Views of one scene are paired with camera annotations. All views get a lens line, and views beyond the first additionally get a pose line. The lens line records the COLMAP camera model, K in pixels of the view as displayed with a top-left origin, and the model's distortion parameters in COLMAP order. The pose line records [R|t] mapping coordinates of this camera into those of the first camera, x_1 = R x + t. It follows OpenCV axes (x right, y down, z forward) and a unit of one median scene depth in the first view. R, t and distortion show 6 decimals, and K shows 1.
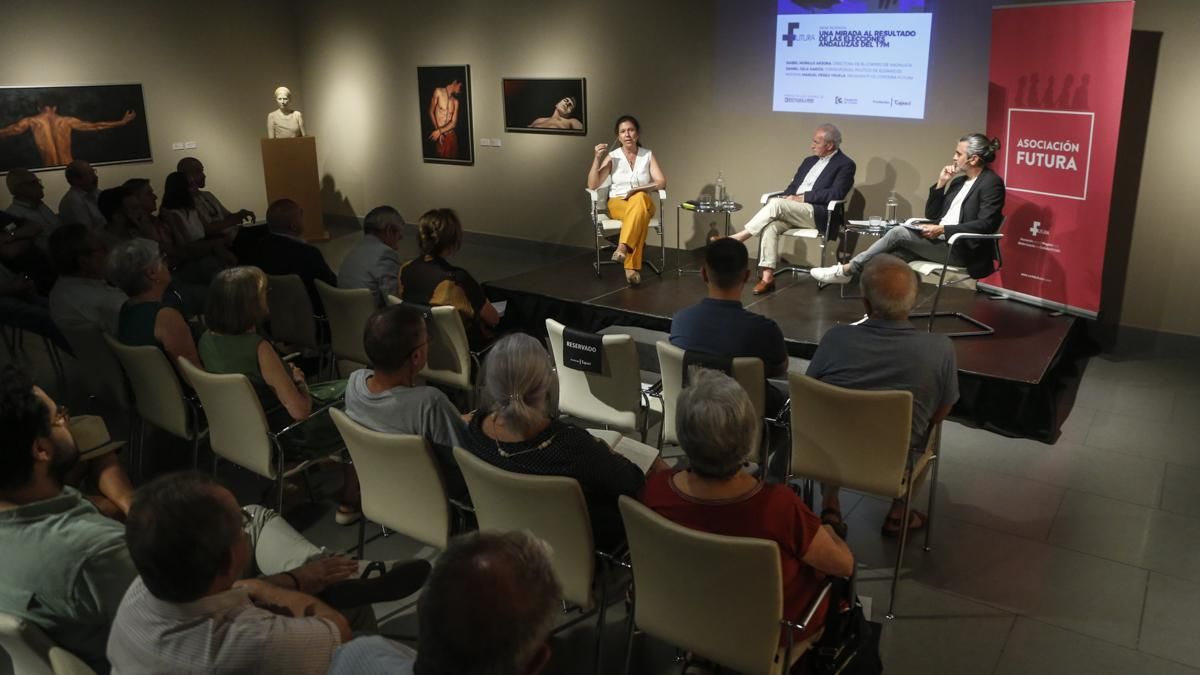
lens RADIAL K [[888.9, 0, 600.7], [0, 888.9, 355.8], [0, 0, 1]] dist [-0.135597, 0.082799]
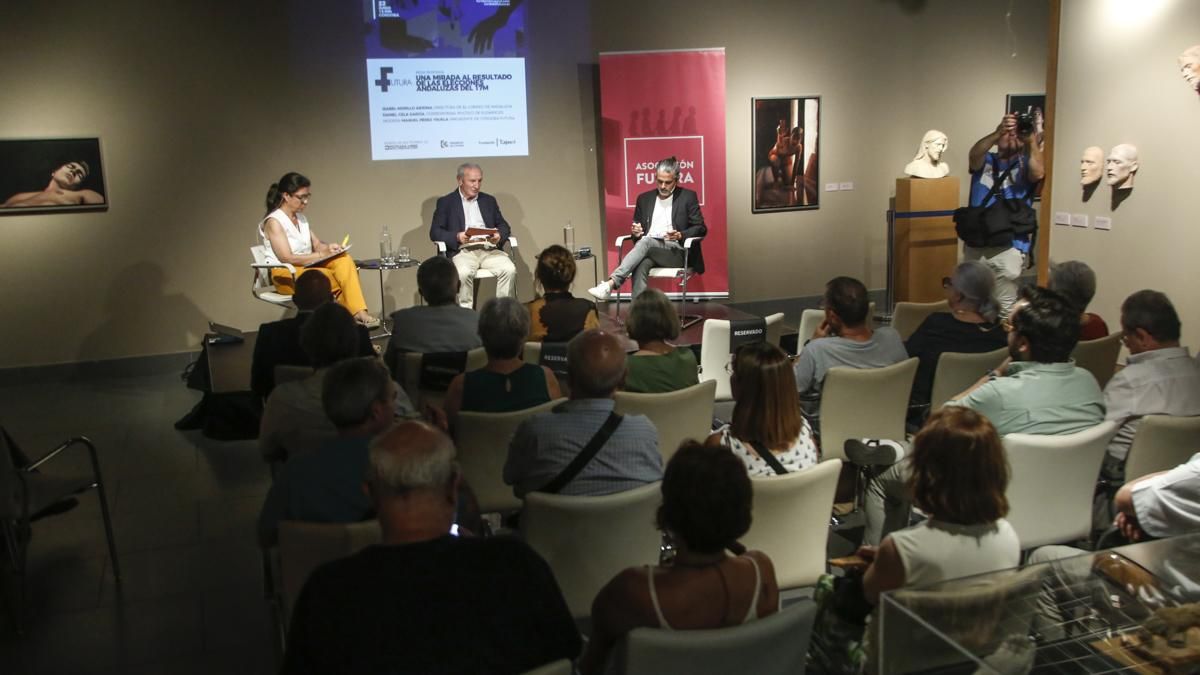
lens RADIAL K [[1224.3, 0, 627.4], [0, 1224.3, 338.5], [0, 0, 1]] dist [0.017143, 0.033807]
pose [[0.564681, -0.170696, 0.807464, -0.792115], [0.280068, 0.959954, 0.007073, -0.032324], [-0.776336, 0.222151, 0.589874, 0.063730]]
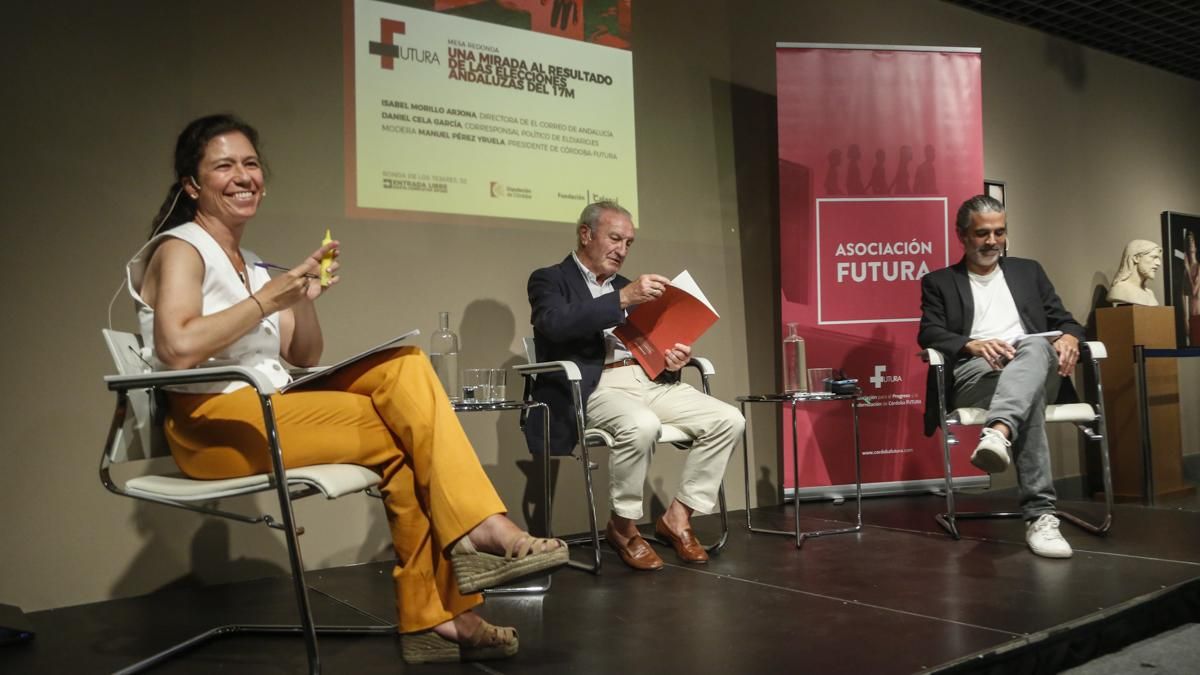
lens RADIAL K [[1028.9, 0, 635.4], [0, 1028.9, 335.5], [0, 0, 1]] dist [-0.059753, 0.007351]
pose [[0.309023, 0.026296, 0.950691, -0.252172], [0.331490, 0.933954, -0.133584, -0.117055], [-0.891414, 0.356426, 0.279896, 0.816107]]
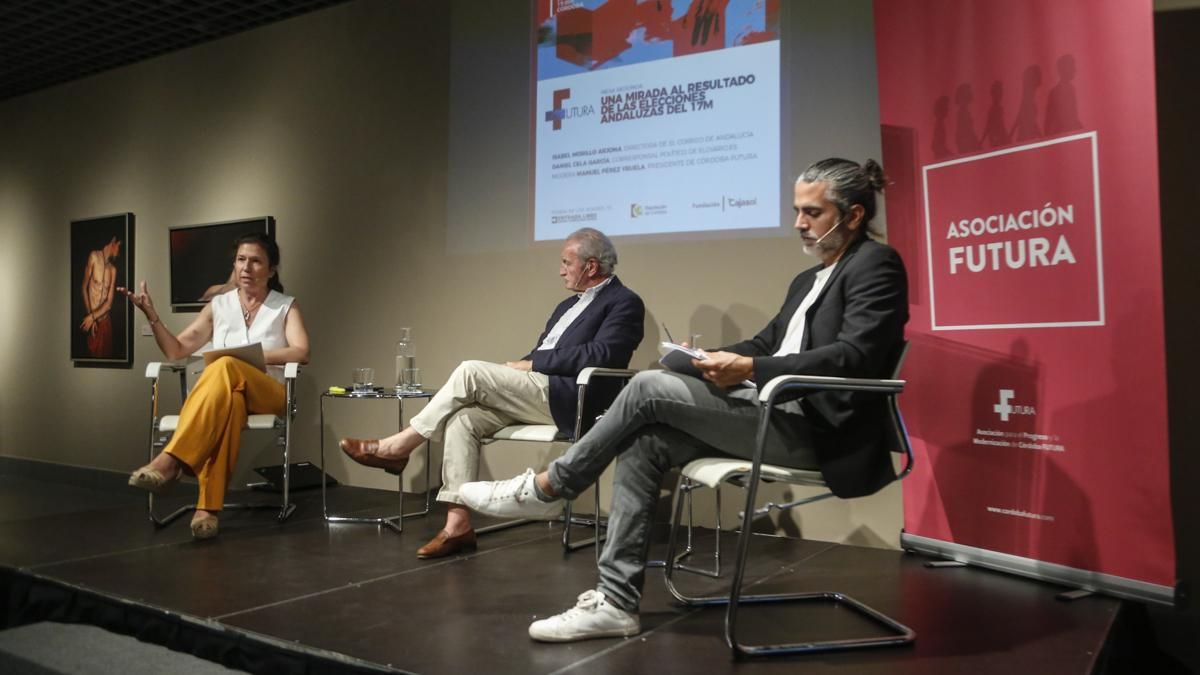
lens RADIAL K [[1001.8, 0, 600.0], [0, 1001.8, 337.5], [0, 0, 1]] dist [-0.056786, 0.008348]
pose [[0.999663, 0.011338, 0.023346, 0.240818], [-0.003086, 0.945078, -0.326831, -0.007364], [-0.025770, 0.326649, 0.944794, 0.431276]]
